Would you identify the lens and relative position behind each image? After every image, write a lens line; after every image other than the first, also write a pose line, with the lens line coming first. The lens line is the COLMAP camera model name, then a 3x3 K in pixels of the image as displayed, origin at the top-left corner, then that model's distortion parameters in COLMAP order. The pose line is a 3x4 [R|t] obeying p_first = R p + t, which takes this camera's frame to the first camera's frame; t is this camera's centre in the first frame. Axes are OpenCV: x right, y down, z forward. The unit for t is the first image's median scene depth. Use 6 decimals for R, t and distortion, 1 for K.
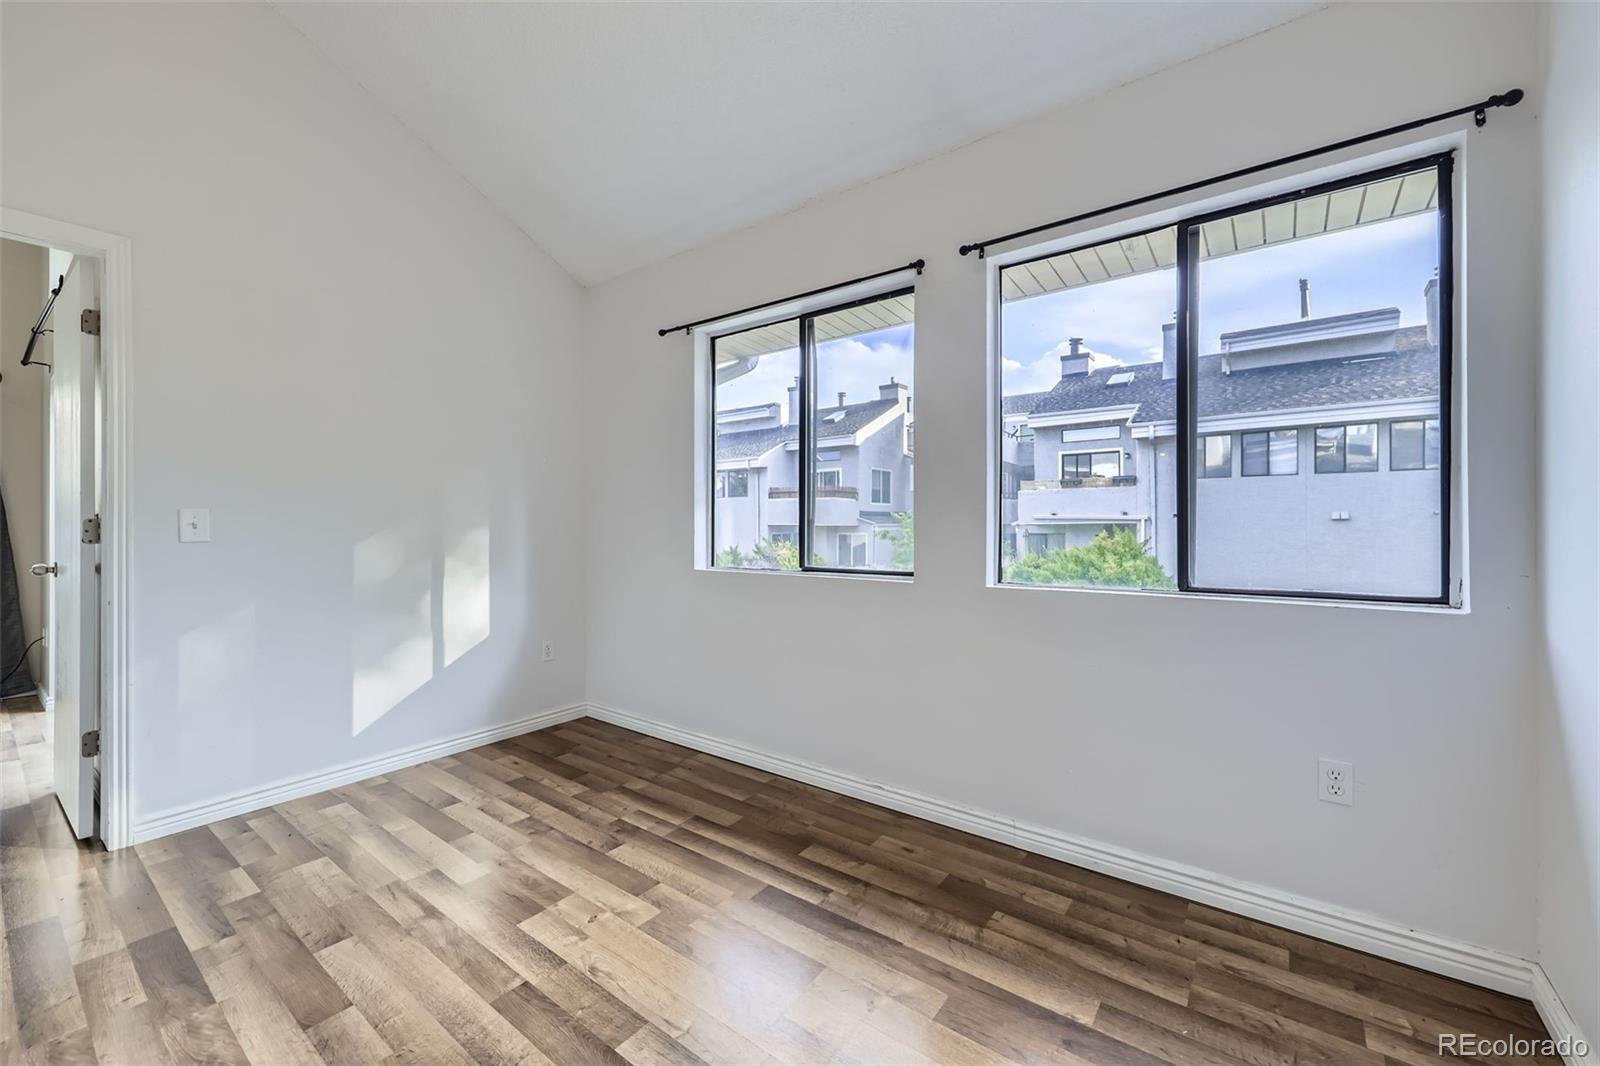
lens RADIAL K [[633.8, 0, 795.8], [0, 633.8, 531.7], [0, 0, 1]] dist [-0.001751, -0.000475]
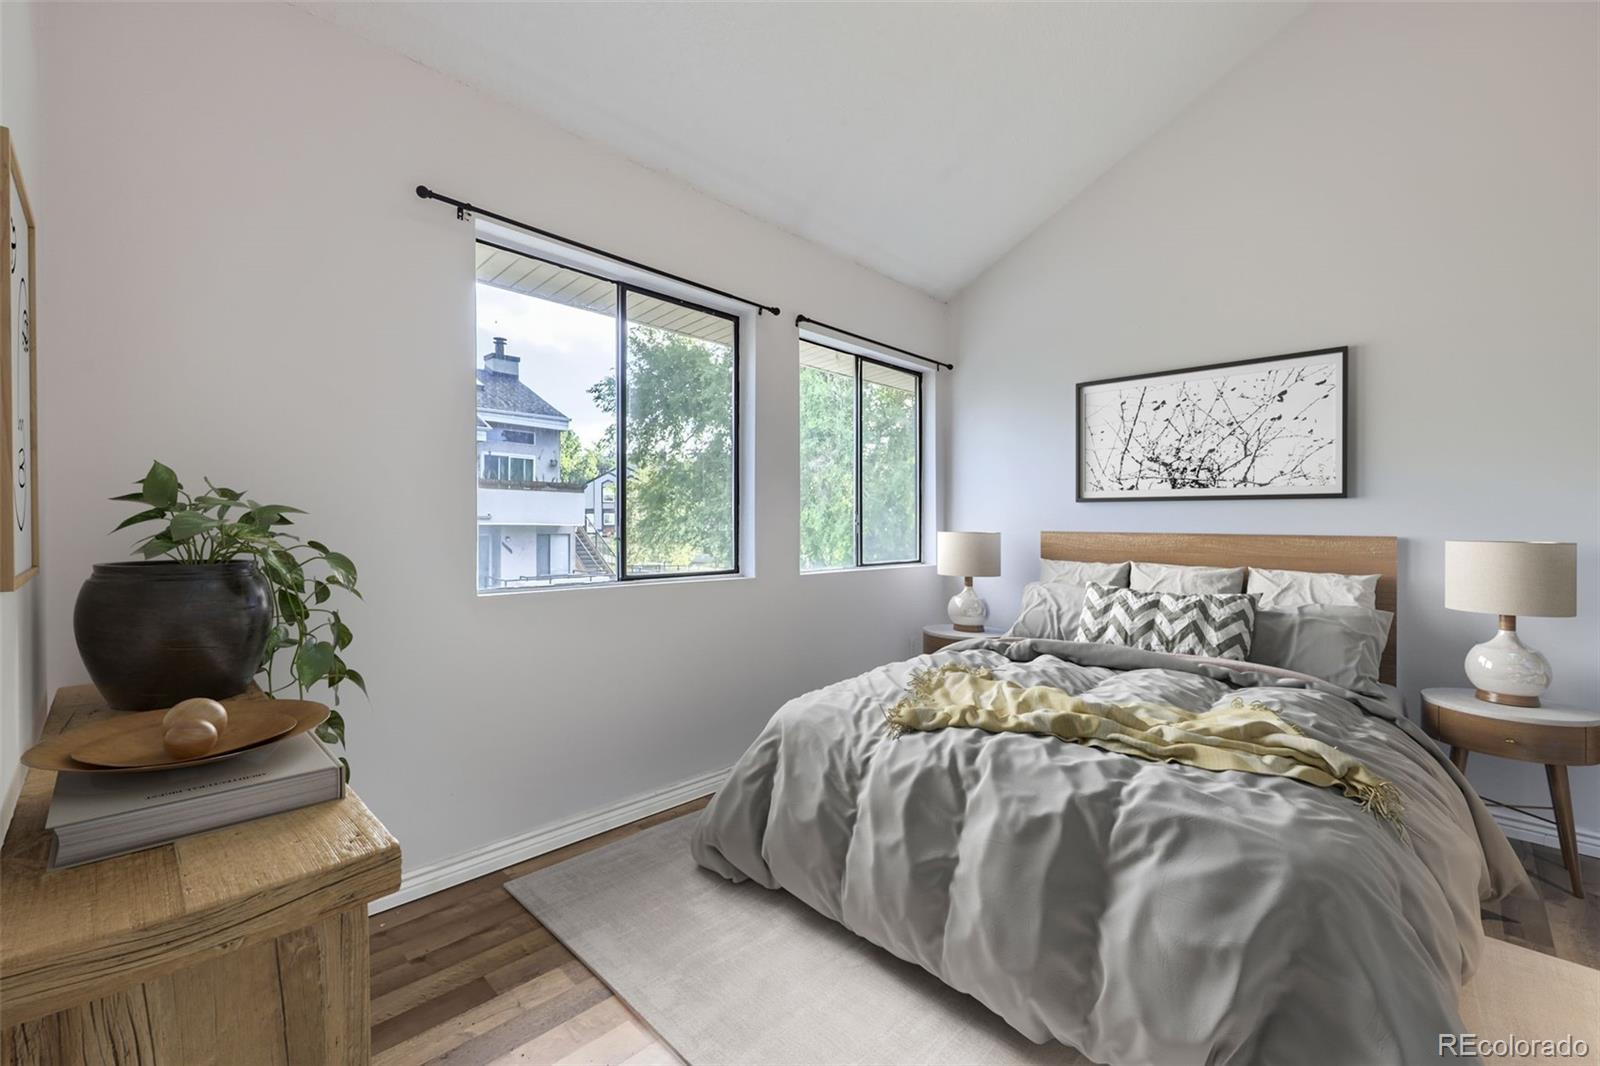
lens RADIAL K [[670.4, 0, 800.0], [0, 670.4, 533.0], [0, 0, 1]] dist [0.001906, 0.000085]
pose [[0.118989, -0.005322, 0.992881, -0.802005], [0.002640, 0.999984, 0.005044, -0.006194], [-0.992892, 0.002021, 0.119001, 0.605354]]
